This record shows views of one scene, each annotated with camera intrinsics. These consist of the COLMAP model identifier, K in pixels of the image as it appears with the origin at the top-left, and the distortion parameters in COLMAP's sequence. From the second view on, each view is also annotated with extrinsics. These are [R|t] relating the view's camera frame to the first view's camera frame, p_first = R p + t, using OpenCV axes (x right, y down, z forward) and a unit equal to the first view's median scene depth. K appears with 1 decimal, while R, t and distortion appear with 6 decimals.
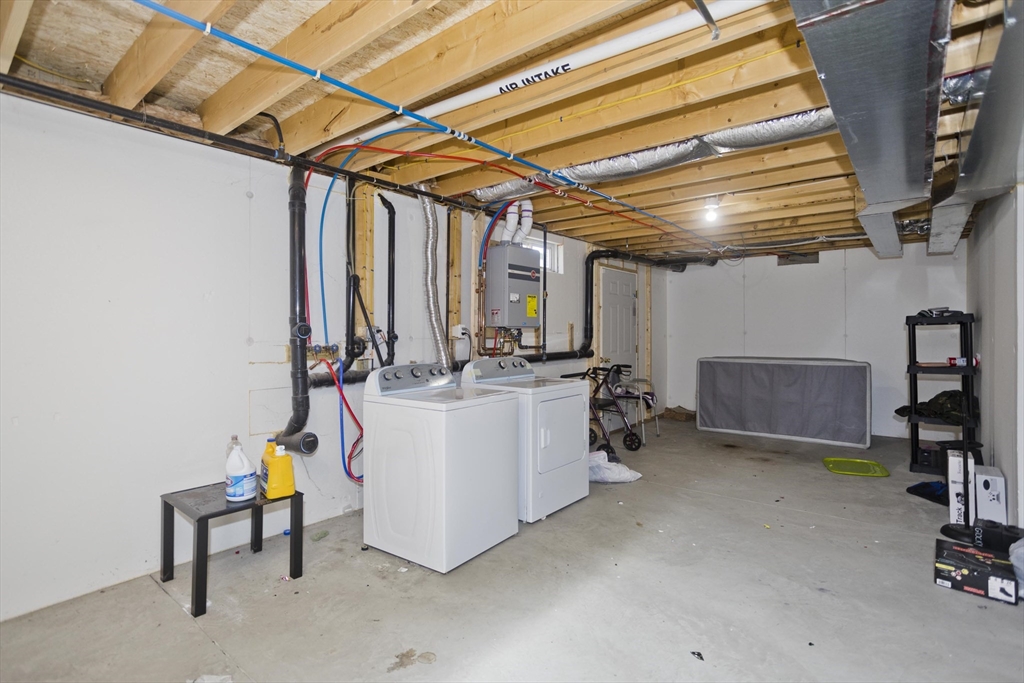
lens RADIAL K [[489.1, 0, 515.0], [0, 489.1, 337.5], [0, 0, 1]] dist [0.002487, 0.000418]
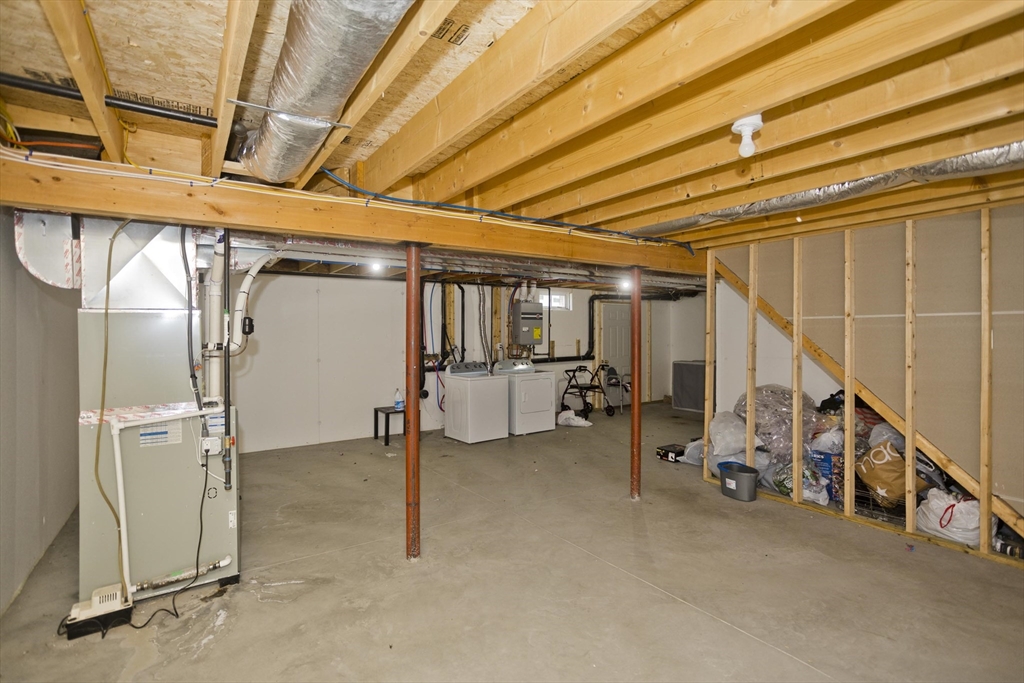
lens RADIAL K [[489.1, 0, 511.6], [0, 489.1, 337.1], [0, 0, 1]] dist [0.002487, 0.000418]
pose [[0.954507, -0.001105, -0.298188, 0.589694], [0.002011, 0.999994, 0.002734, -0.062006], [0.298183, -0.003209, 0.954503, -0.981369]]
